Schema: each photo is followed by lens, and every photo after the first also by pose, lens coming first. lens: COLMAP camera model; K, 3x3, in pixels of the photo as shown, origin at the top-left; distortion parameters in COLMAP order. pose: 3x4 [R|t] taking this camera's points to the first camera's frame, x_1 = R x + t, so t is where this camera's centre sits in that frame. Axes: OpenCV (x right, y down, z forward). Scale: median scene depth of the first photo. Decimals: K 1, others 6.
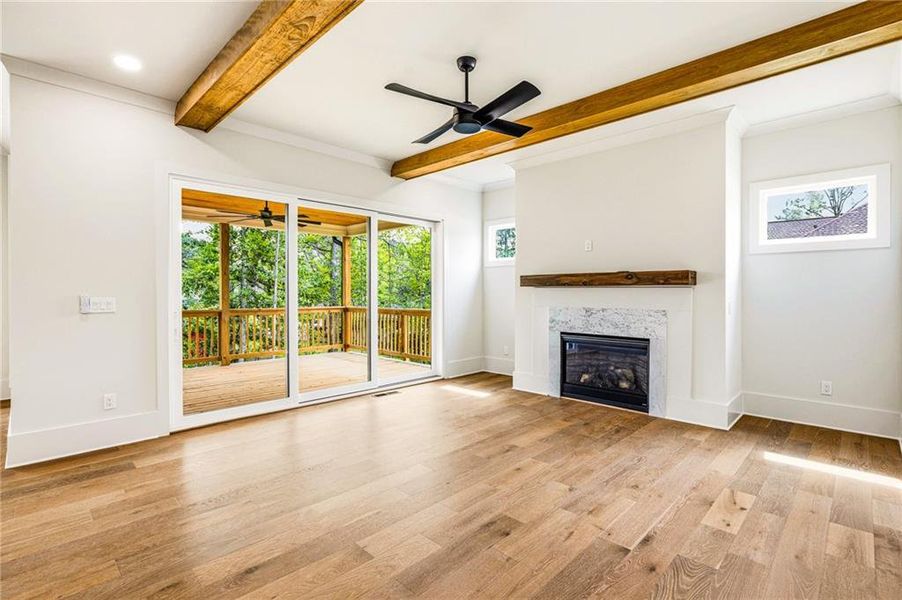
lens RADIAL K [[424.4, 0, 464.1], [0, 424.4, 292.4], [0, 0, 1]] dist [0.000381, -0.000056]
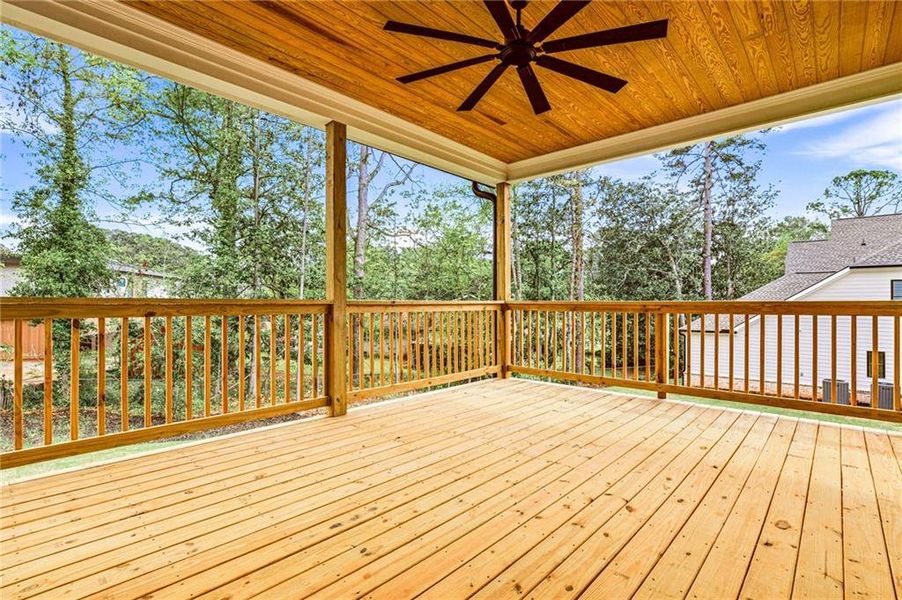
lens RADIAL K [[422.3, 0, 465.5], [0, 422.3, 303.0], [0, 0, 1]] dist [-0.001514, -0.000199]
pose [[0.999247, -0.000850, 0.038800, -0.355056], [0.000810, 0.999999, 0.001030, 0.035403], [-0.038801, -0.000998, 0.999246, 0.416925]]
